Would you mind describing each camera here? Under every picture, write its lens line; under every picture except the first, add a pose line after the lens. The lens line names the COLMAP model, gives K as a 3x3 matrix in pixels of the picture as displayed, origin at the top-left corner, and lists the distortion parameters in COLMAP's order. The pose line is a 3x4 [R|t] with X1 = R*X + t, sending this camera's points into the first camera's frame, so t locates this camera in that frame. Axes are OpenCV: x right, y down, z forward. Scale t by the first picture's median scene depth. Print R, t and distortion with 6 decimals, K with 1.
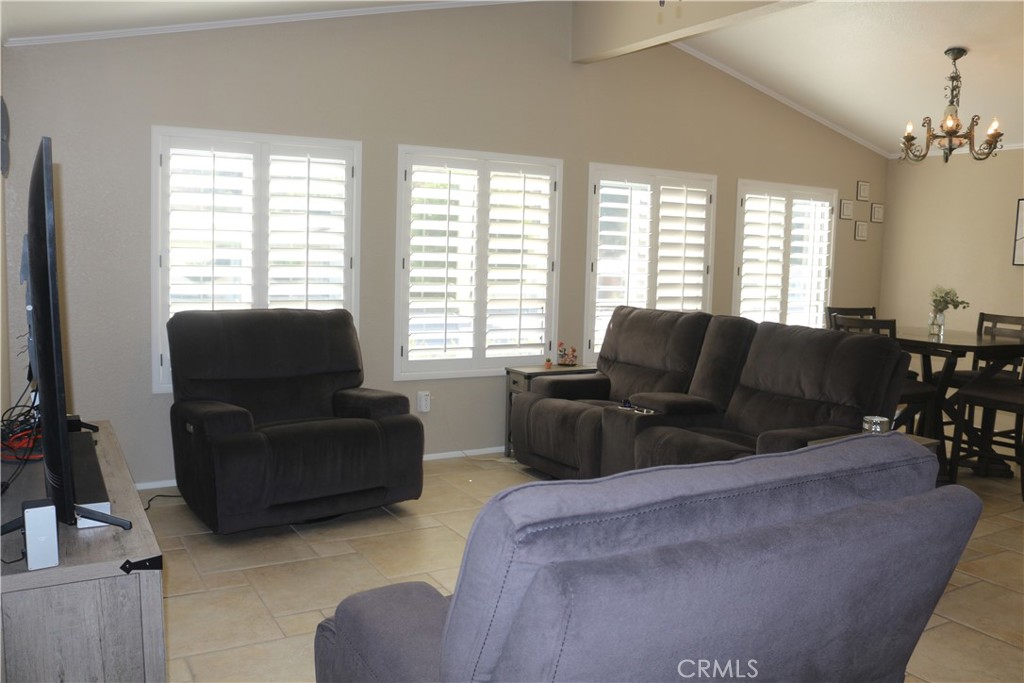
lens RADIAL K [[842.2, 0, 511.8], [0, 842.2, 331.8], [0, 0, 1]] dist [-0.161081, 0.141329]
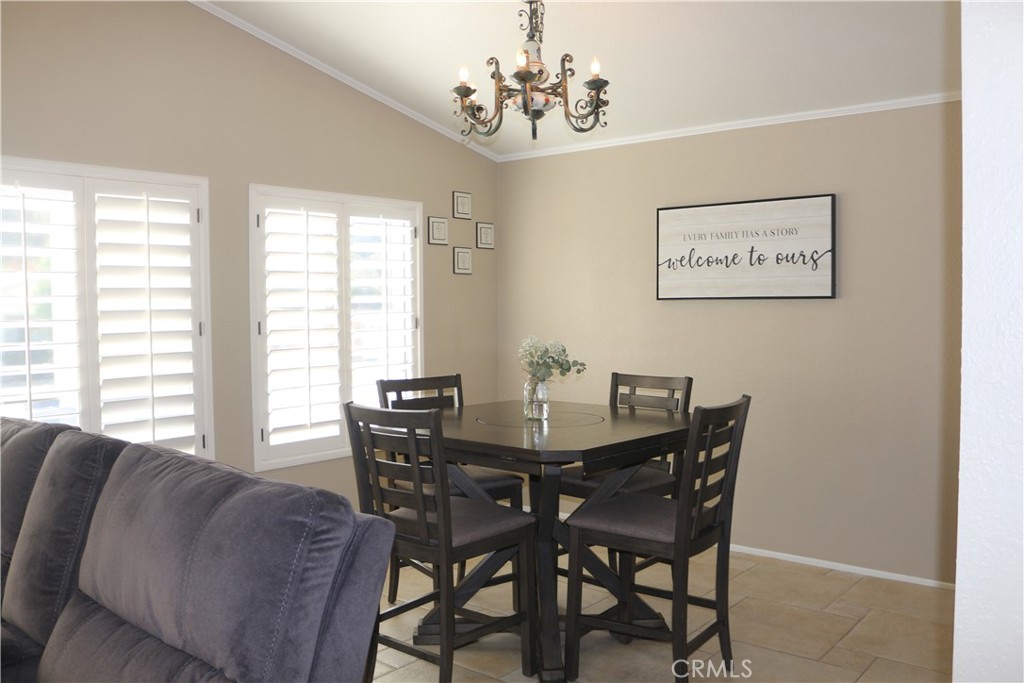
lens RADIAL K [[842.2, 0, 511.8], [0, 842.2, 331.8], [0, 0, 1]] dist [-0.161081, 0.141329]
pose [[0.939739, -0.046316, 0.338741, 0.258491], [0.066313, 0.996658, -0.047692, -0.028670], [-0.335400, 0.067281, 0.939670, 0.363763]]
